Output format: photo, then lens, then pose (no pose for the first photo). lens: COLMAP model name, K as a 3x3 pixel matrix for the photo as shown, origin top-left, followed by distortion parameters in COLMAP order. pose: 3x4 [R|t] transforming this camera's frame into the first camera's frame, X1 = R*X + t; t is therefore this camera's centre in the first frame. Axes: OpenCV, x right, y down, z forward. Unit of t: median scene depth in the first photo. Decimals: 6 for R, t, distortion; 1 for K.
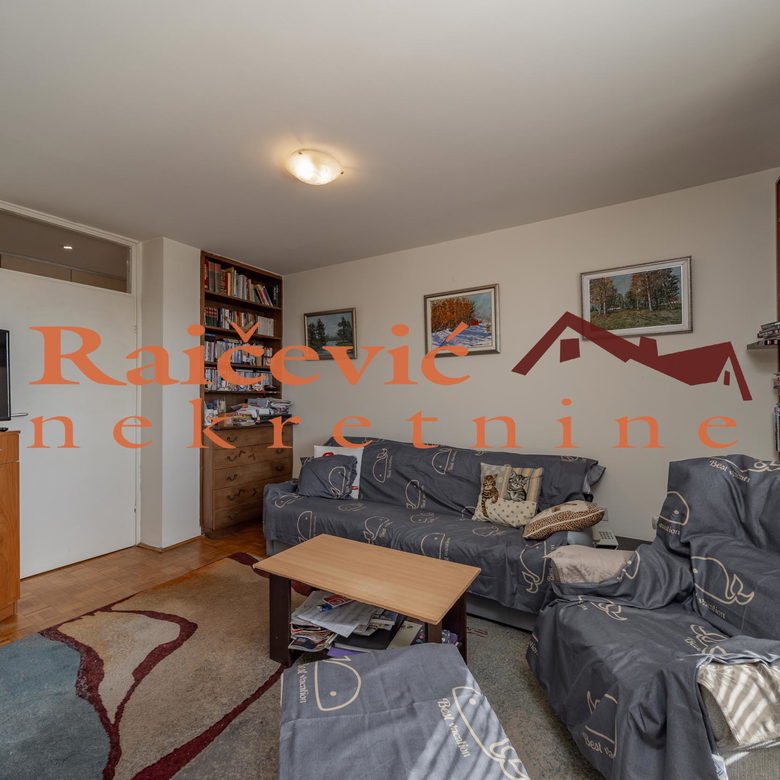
lens RADIAL K [[410.0, 0, 385.6], [0, 410.0, 390.8], [0, 0, 1]] dist [0.003917, -0.002302]
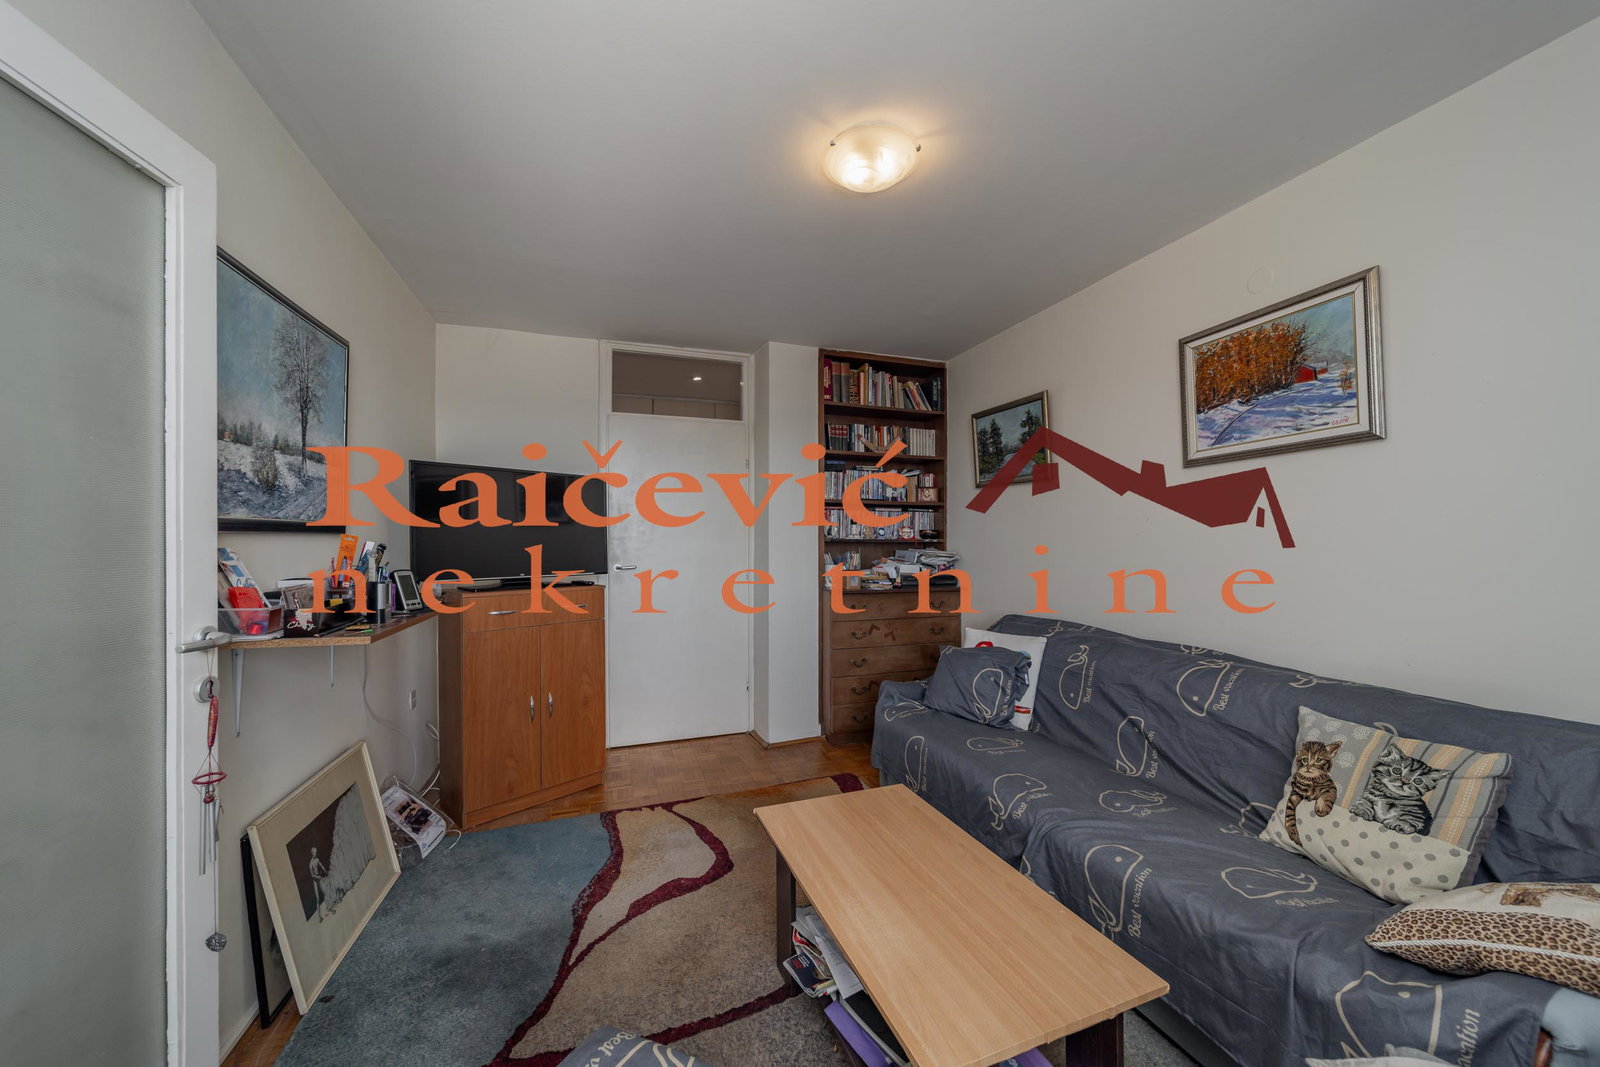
lens RADIAL K [[566.0, 0, 801.1], [0, 566.0, 538.9], [0, 0, 1]] dist [0.001841, -0.001030]
pose [[0.781087, -0.009612, -0.624348, 0.177286], [0.010063, 0.999945, -0.002804, 0.001948], [0.624341, -0.004093, 0.781141, 0.210840]]
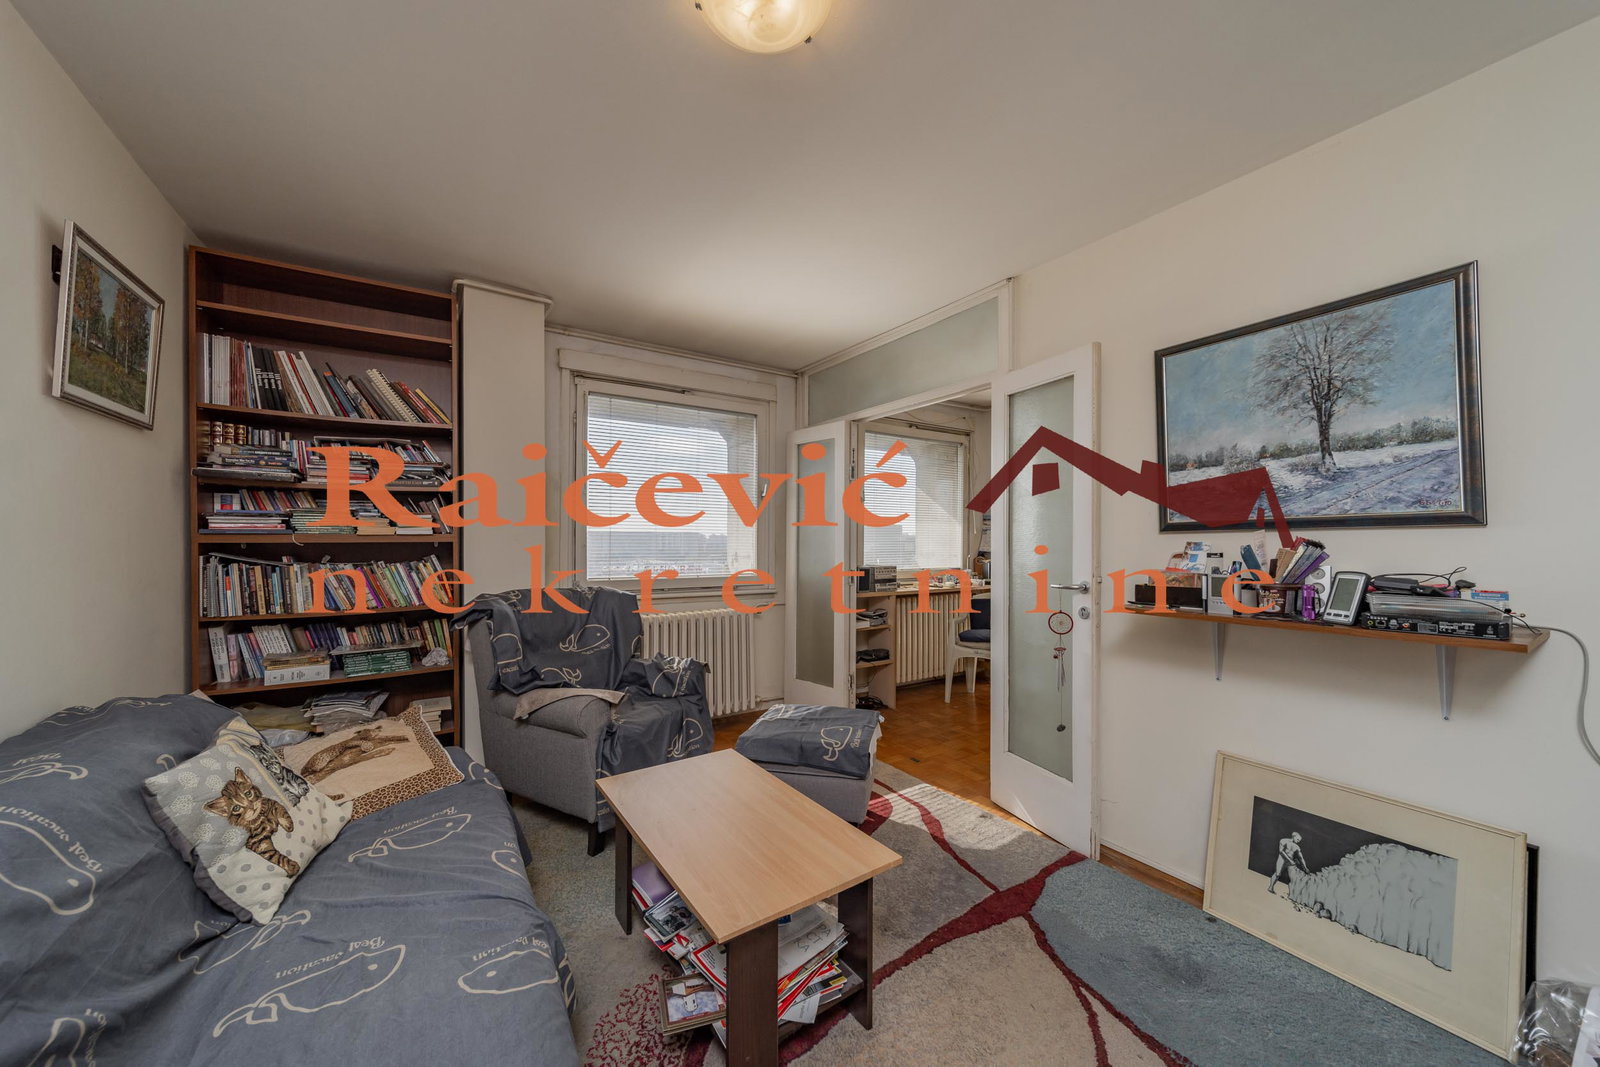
lens RADIAL K [[566.0, 0, 798.4], [0, 566.0, 536.2], [0, 0, 1]] dist [0.001841, -0.001030]
pose [[-0.904082, 0.003486, 0.427346, -0.312294], [-0.003799, 0.999862, -0.016192, 0.008452], [-0.427343, -0.016263, -0.903943, 1.045048]]
